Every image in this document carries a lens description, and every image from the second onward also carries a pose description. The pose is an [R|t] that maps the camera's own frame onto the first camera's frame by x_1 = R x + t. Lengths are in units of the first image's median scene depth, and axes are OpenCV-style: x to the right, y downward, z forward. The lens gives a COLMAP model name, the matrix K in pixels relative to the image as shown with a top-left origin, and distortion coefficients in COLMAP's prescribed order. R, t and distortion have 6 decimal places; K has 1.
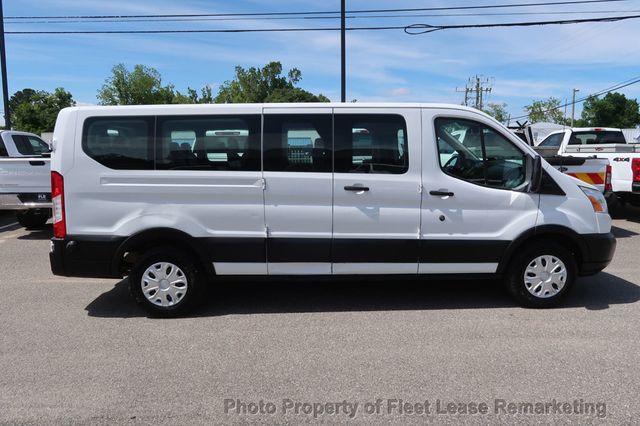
lens RADIAL K [[443.7, 0, 317.0], [0, 443.7, 212.5], [0, 0, 1]] dist [-0.028131, 0.011746]
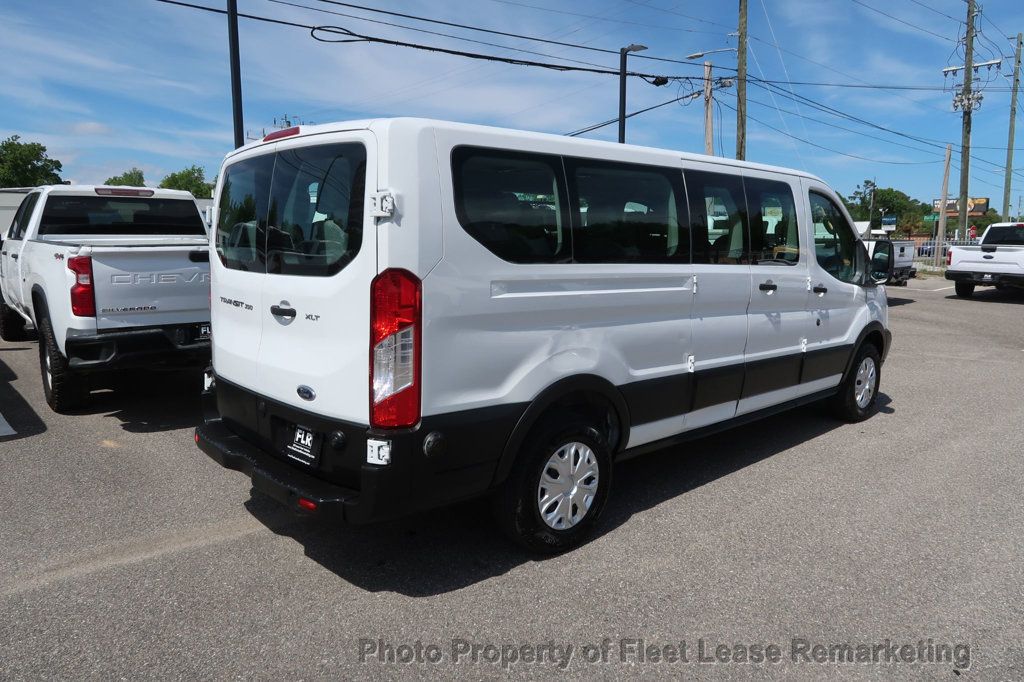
lens RADIAL K [[709.9, 0, 507.1], [0, 709.9, 340.2], [0, 0, 1]] dist [-0.028131, 0.011746]
pose [[0.760219, -0.082378, 0.644423, -0.886297], [0.077630, 0.996340, 0.035785, -0.040144], [-0.645012, 0.022822, 0.763831, 0.397598]]
